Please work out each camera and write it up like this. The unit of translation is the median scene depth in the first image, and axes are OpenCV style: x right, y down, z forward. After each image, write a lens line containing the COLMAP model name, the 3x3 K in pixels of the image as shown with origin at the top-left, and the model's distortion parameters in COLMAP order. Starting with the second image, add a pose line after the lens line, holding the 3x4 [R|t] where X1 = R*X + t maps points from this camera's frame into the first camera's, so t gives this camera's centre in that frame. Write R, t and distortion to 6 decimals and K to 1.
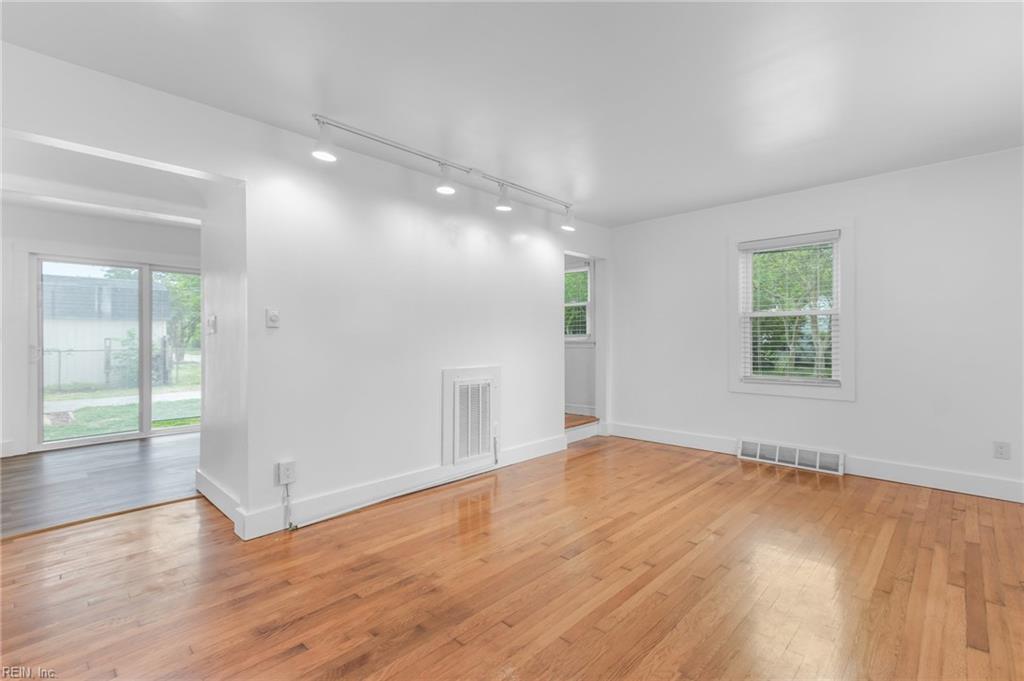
lens RADIAL K [[463.8, 0, 510.2], [0, 463.8, 339.8], [0, 0, 1]] dist [0.017514, 0.000048]
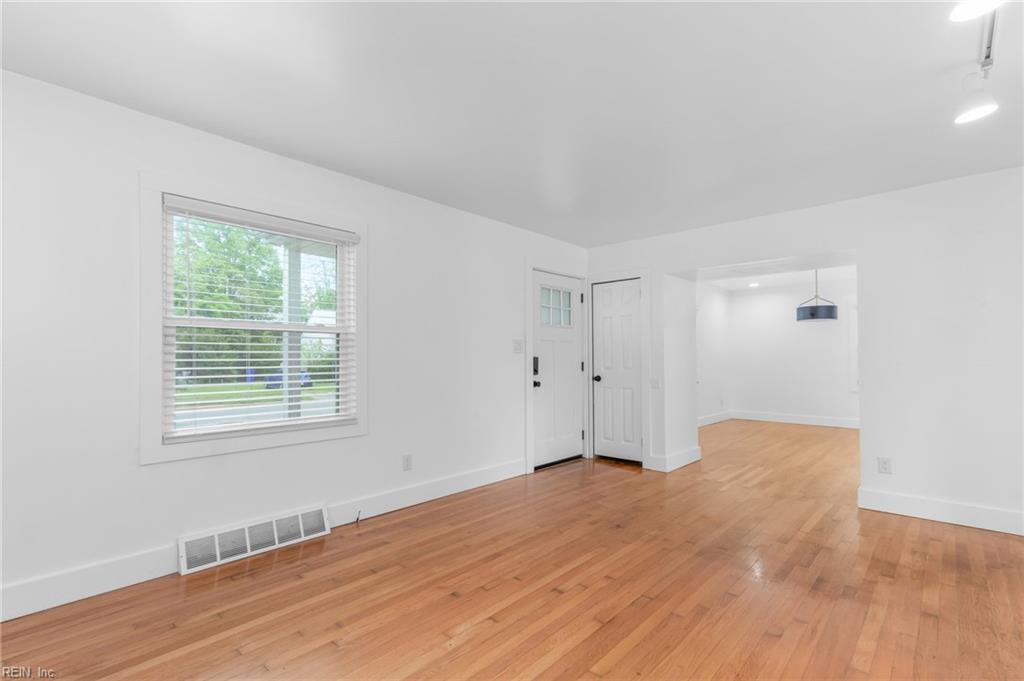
lens RADIAL K [[463.8, 0, 514.4], [0, 463.8, 343.8], [0, 0, 1]] dist [0.017514, 0.000048]
pose [[-0.999820, 0.007832, -0.017266, 0.318760], [0.008376, 0.999463, -0.031688, -0.005263], [0.017009, -0.031827, -0.999349, 1.578748]]
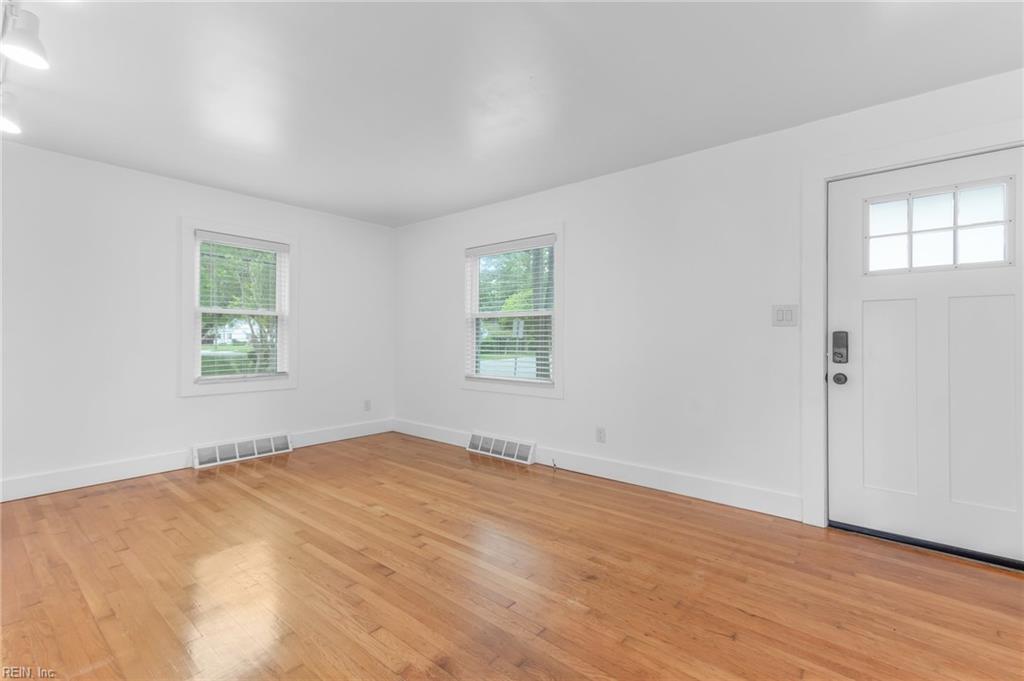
lens RADIAL K [[463.8, 0, 512.9], [0, 463.8, 340.3], [0, 0, 1]] dist [0.017514, 0.000048]
pose [[-0.070176, -0.001949, 0.997533, -0.664004], [-0.001548, 0.999997, 0.001845, 0.005742], [-0.997533, -0.001415, -0.070178, 0.672824]]
